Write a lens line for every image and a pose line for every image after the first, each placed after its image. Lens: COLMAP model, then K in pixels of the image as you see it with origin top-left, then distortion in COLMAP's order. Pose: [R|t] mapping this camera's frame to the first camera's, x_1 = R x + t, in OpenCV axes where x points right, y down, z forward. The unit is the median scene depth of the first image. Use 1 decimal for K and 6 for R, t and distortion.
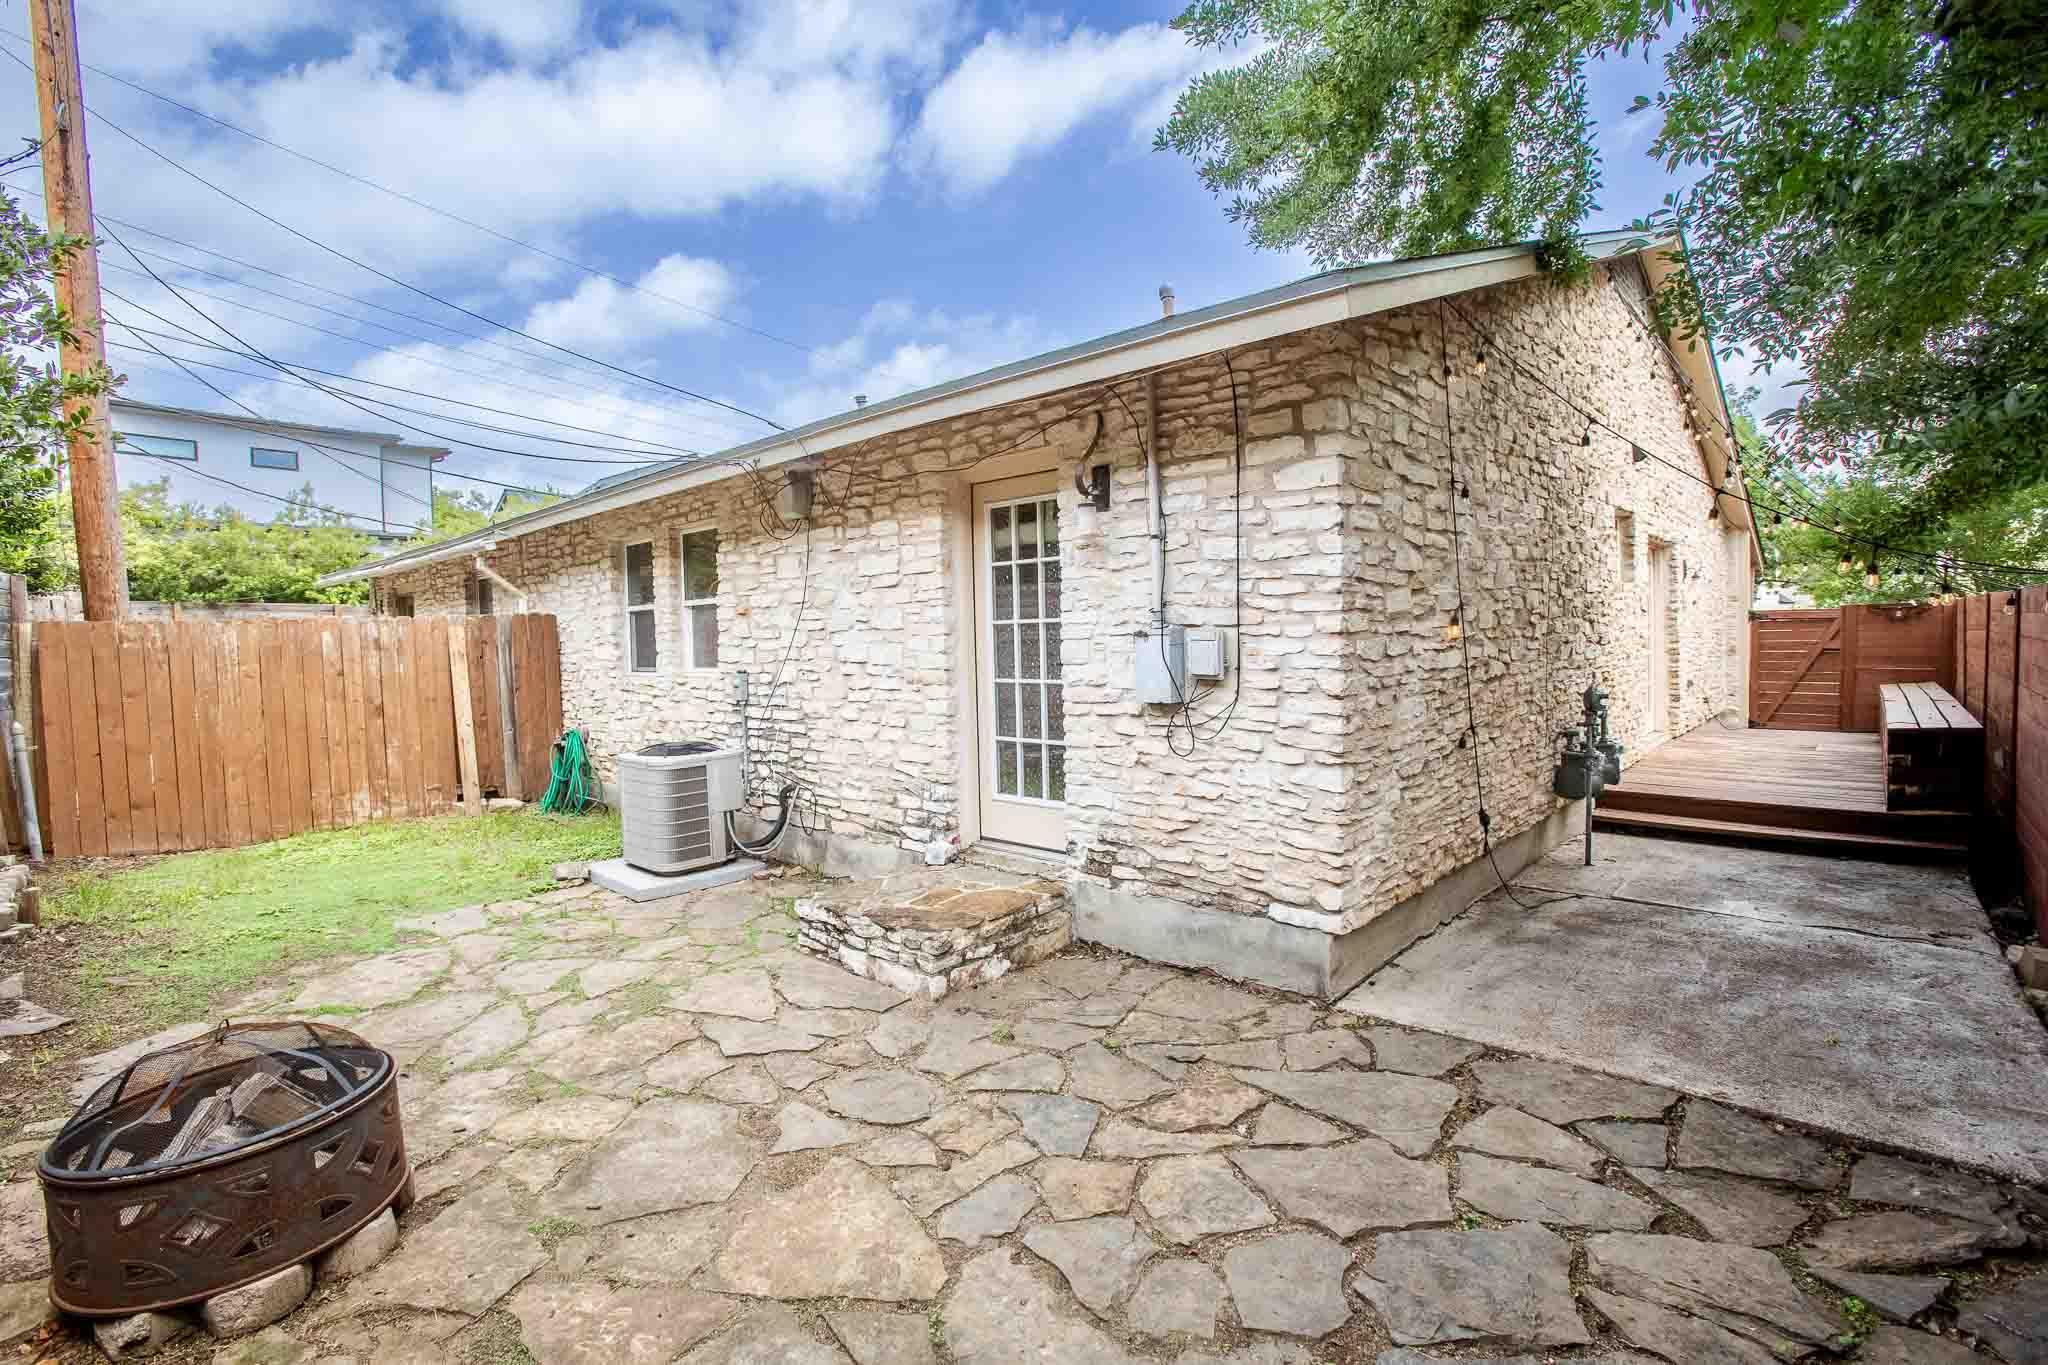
lens RADIAL K [[938.7, 0, 1017.4], [0, 938.7, 686.4], [0, 0, 1]] dist [-0.014199, 0.000553]
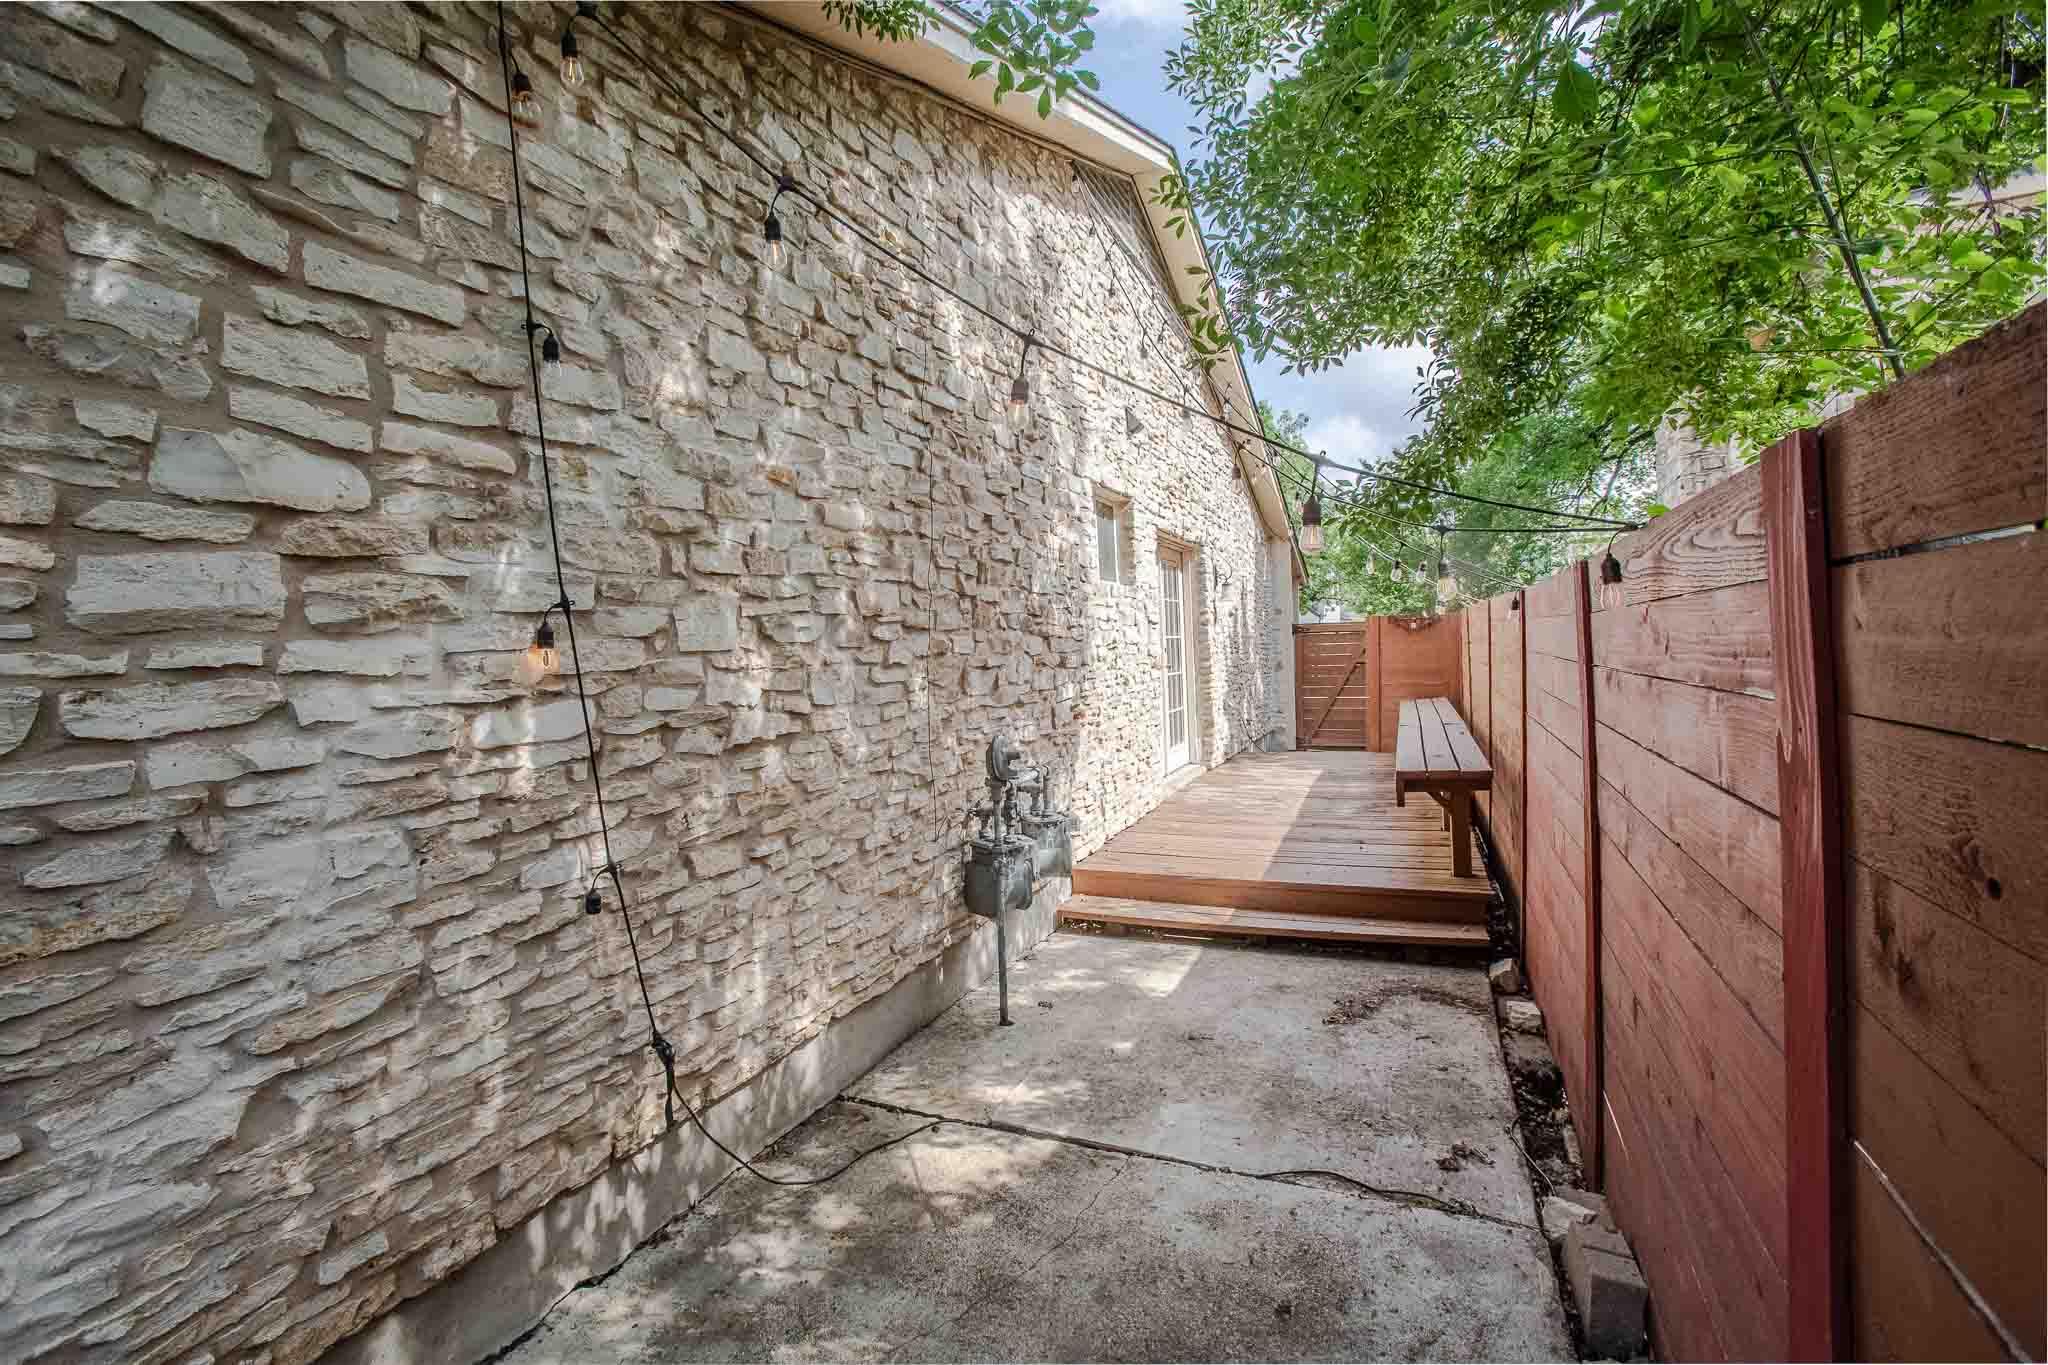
lens RADIAL K [[938.7, 0, 1027.0], [0, 938.7, 681.6], [0, 0, 1]] dist [-0.014199, 0.000553]
pose [[0.938209, -0.021816, 0.345382, 0.269887], [0.029726, 0.999403, -0.017623, -0.017507], [-0.344791, 0.026800, 0.938297, 0.260912]]
